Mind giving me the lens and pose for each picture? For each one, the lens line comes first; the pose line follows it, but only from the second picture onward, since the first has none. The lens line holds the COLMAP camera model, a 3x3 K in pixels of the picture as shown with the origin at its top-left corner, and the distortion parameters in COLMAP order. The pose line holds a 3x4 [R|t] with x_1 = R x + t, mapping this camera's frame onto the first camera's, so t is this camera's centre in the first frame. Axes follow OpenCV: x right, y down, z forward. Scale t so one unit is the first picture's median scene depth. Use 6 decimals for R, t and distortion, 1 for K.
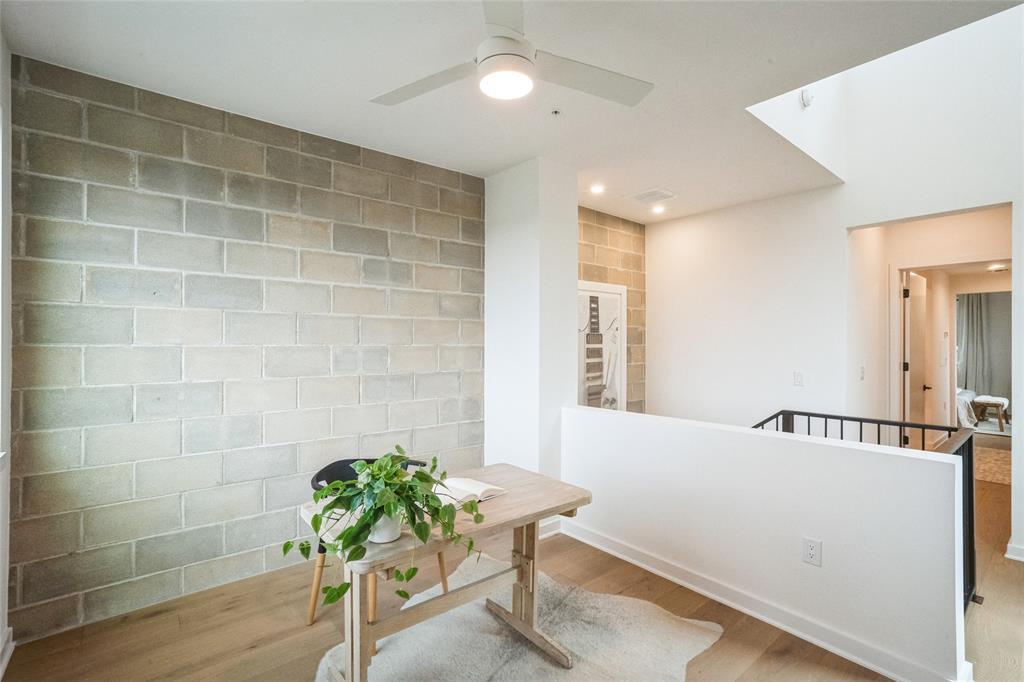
lens RADIAL K [[470.2, 0, 511.7], [0, 470.2, 334.1], [0, 0, 1]] dist [-0.046309, 0.023769]
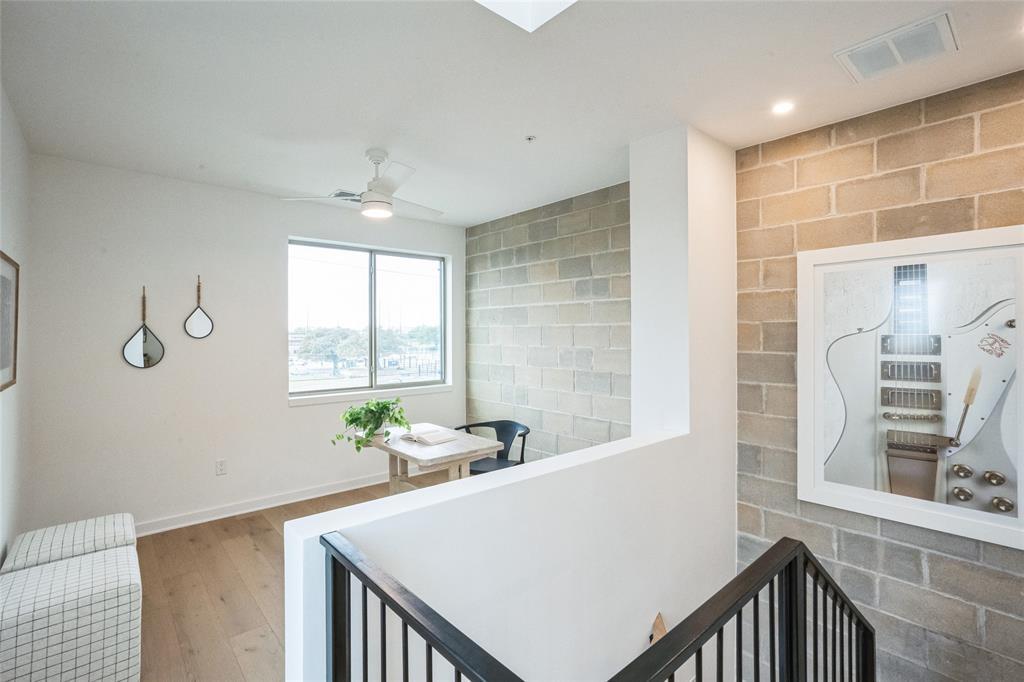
lens RADIAL K [[470.2, 0, 511.7], [0, 470.2, 334.1], [0, 0, 1]] dist [-0.046309, 0.023769]
pose [[0.039623, -0.008431, -0.999179, 0.984812], [0.011884, 0.999898, -0.007966, -0.004982], [0.999144, -0.011559, 0.039719, 0.761683]]
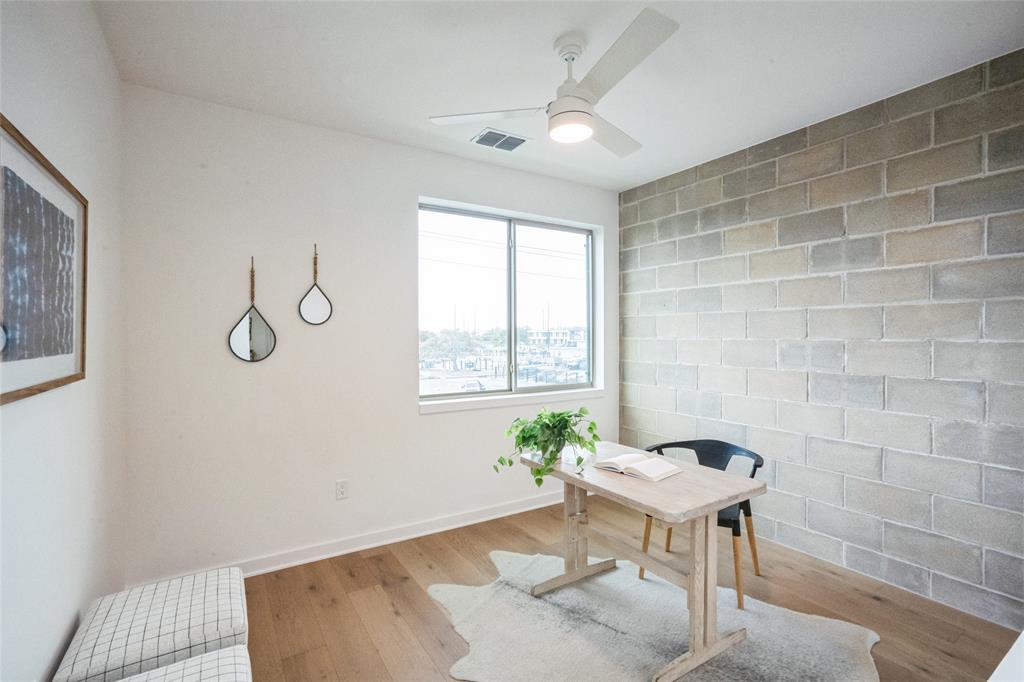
lens RADIAL K [[466.6, 0, 509.8], [0, 466.6, 344.3], [0, 0, 1]] dist [-0.047513, 0.024555]
pose [[-0.118209, 0.006982, -0.992964, 0.651574], [0.007455, 0.999953, 0.006143, 0.022567], [0.992961, -0.006676, -0.118256, 0.509261]]
